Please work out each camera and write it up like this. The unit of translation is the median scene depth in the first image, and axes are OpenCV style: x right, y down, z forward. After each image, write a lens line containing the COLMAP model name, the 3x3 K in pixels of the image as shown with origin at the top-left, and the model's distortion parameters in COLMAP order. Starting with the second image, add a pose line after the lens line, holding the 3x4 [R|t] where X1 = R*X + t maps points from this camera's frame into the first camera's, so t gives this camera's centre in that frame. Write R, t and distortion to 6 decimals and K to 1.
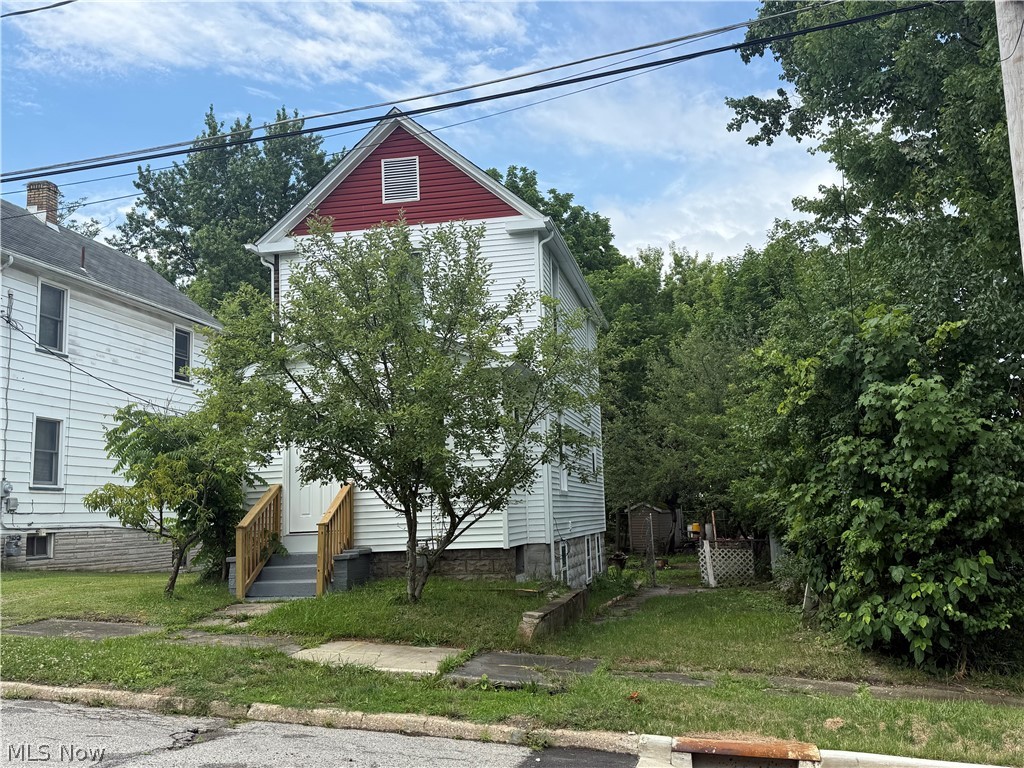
lens RADIAL K [[945.0, 0, 512.0], [0, 945.0, 384.0], [0, 0, 1]] dist [0.118821, -0.003935]
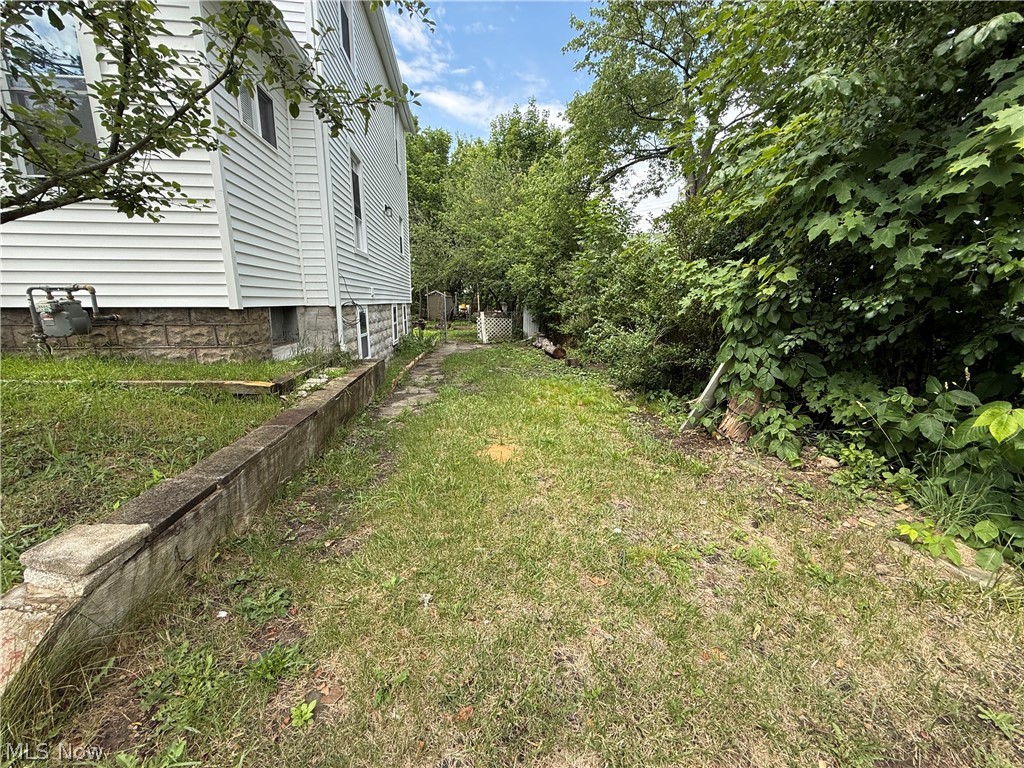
lens RADIAL K [[411.2, 0, 508.9], [0, 411.2, 374.4], [0, 0, 1]] dist [-0.000432, -0.000034]
pose [[0.949144, -0.019208, 0.314255, 0.050038], [-0.076848, 0.953813, 0.290404, 0.079963], [-0.305319, -0.299785, 0.903830, 0.450380]]
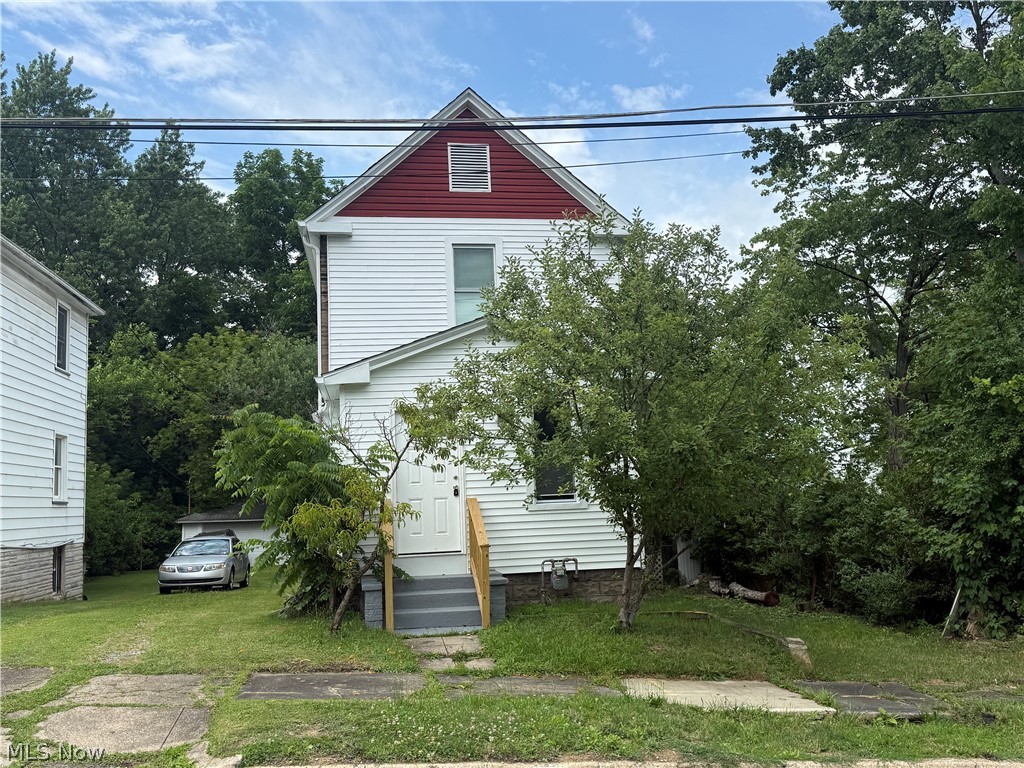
lens RADIAL K [[945.8, 0, 509.9], [0, 945.8, 367.0], [0, 0, 1]] dist [0.121926, -0.175861]
pose [[0.936869, 0.045967, 0.346645, -0.307351], [-0.040084, 0.998905, -0.024129, 0.000061], [-0.347374, 0.008711, 0.937686, 0.094005]]
